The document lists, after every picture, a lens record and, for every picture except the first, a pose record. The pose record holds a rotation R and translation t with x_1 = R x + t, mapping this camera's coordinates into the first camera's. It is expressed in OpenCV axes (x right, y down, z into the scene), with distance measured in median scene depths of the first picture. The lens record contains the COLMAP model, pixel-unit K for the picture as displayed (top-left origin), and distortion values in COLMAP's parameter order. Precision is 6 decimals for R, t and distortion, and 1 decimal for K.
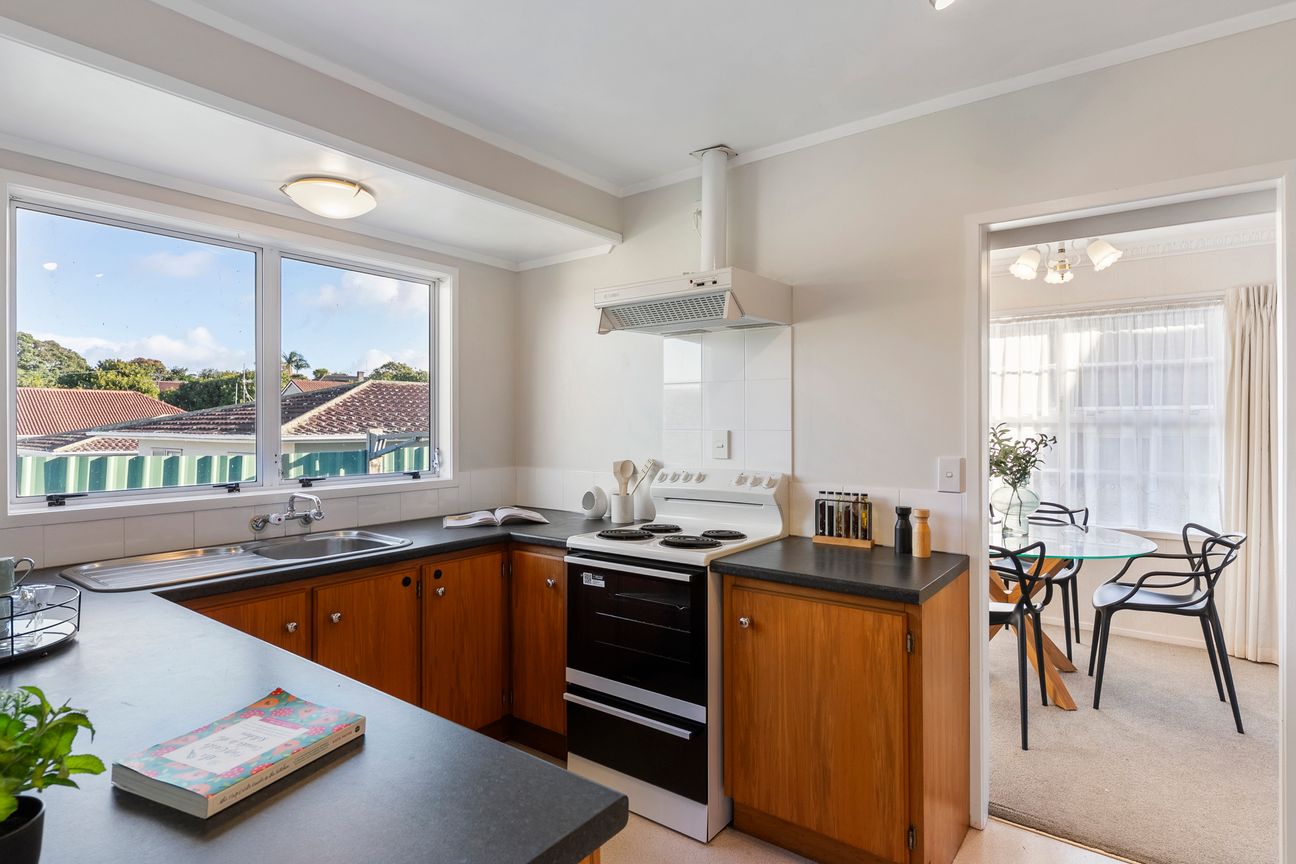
lens RADIAL K [[671.0, 0, 648.0], [0, 671.0, 432.0], [0, 0, 1]] dist [0.011006, -0.000239]
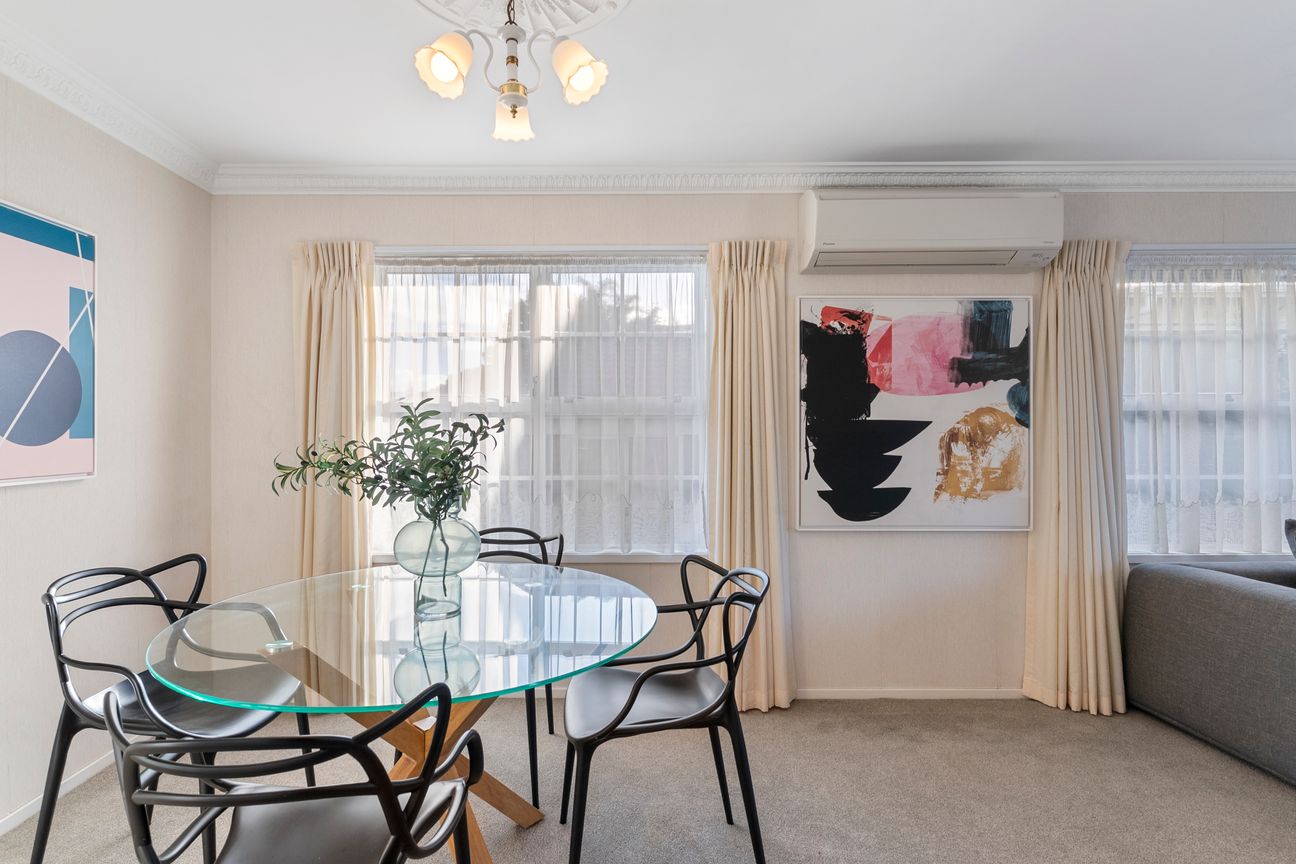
lens RADIAL K [[671.0, 0, 648.0], [0, 671.0, 432.0], [0, 0, 1]] dist [0.011006, -0.000239]
pose [[0.774582, 0.003196, 0.632466, 0.303153], [0.003484, 0.999950, -0.009320, 0.017890], [-0.632464, 0.009423, 0.774532, 0.440103]]
